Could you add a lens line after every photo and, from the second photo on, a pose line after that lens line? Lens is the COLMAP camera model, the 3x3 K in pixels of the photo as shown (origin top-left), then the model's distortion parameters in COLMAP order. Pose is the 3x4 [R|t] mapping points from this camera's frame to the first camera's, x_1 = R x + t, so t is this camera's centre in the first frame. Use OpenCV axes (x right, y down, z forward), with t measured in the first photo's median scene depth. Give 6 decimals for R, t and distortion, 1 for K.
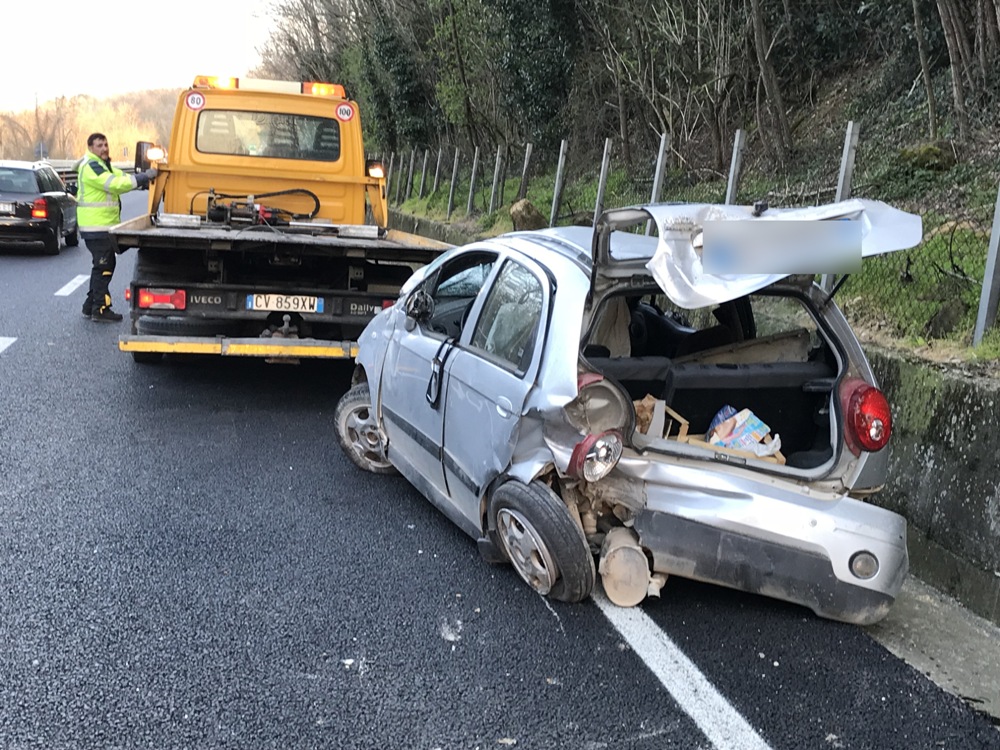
lens RADIAL K [[1712.5, 0, 500.0], [0, 1712.5, 375.0], [0, 0, 1]] dist [0.137184, -0.027736]
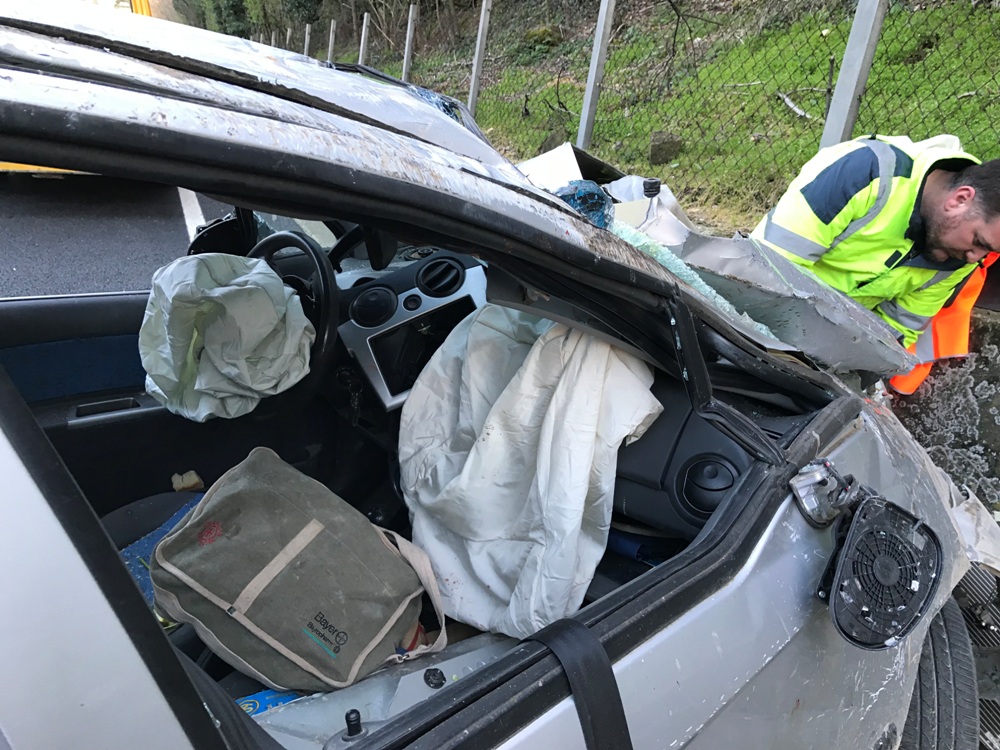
lens RADIAL K [[802.3, 0, 500.0], [0, 802.3, 375.0], [0, 0, 1]] dist [-0.003688, -0.004004]
pose [[0.983147, -0.038103, 0.178805, 0.079545], [-0.003639, 0.973768, 0.227515, -0.000535], [-0.182783, -0.224332, 0.957218, 0.298200]]
